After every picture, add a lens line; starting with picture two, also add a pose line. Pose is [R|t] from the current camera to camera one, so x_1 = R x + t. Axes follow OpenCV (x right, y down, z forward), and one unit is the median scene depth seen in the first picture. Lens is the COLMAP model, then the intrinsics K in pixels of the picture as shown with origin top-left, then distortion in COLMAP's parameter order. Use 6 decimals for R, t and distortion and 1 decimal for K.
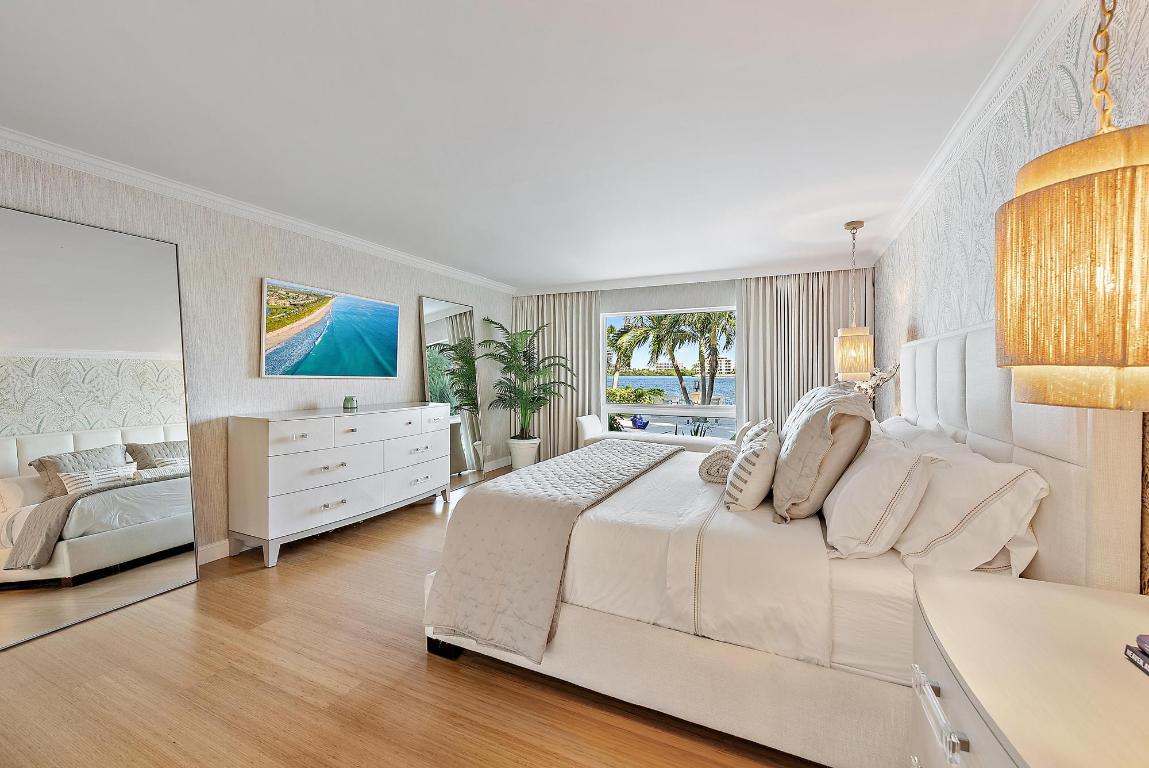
lens RADIAL K [[458.5, 0, 578.3], [0, 458.5, 380.5], [0, 0, 1]] dist [-0.000702, -0.000167]
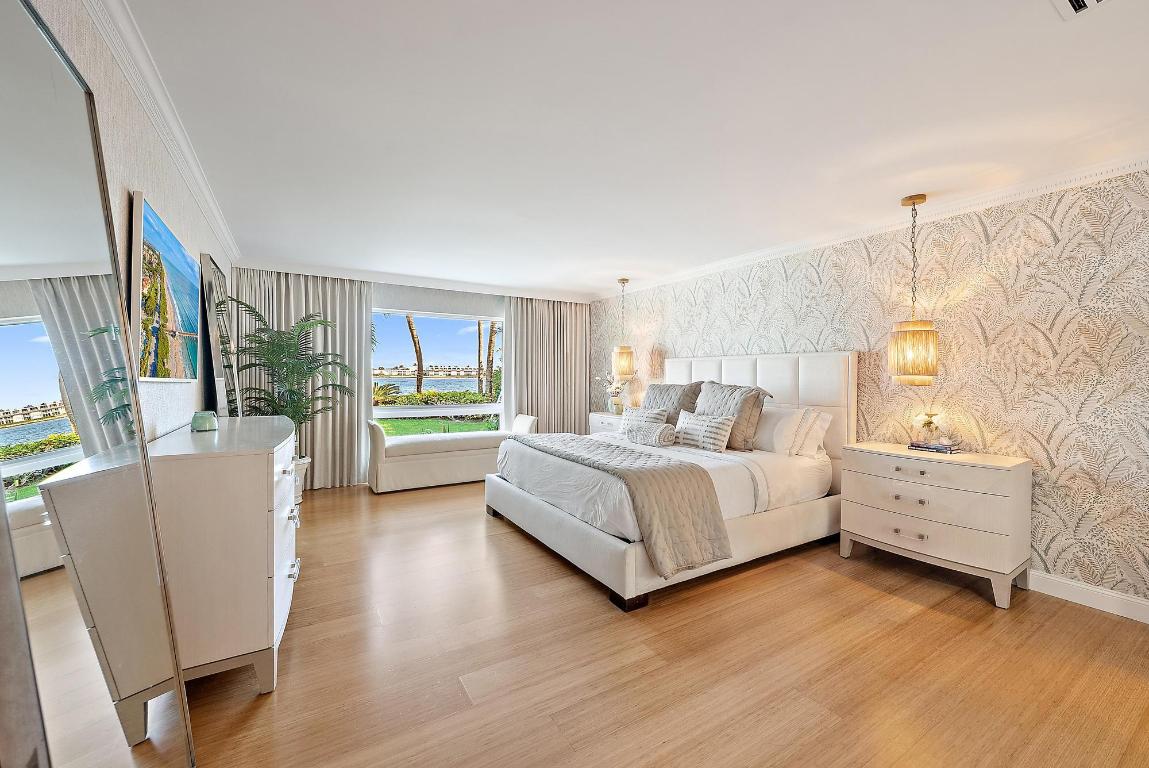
lens RADIAL K [[458.5, 0, 578.3], [0, 458.5, 380.5], [0, 0, 1]] dist [-0.000702, -0.000167]
pose [[0.551983, -0.013089, 0.833753, -0.803146], [0.009545, 0.999910, 0.009378, -0.011540], [-0.833801, 0.002782, 0.552058, 0.261125]]
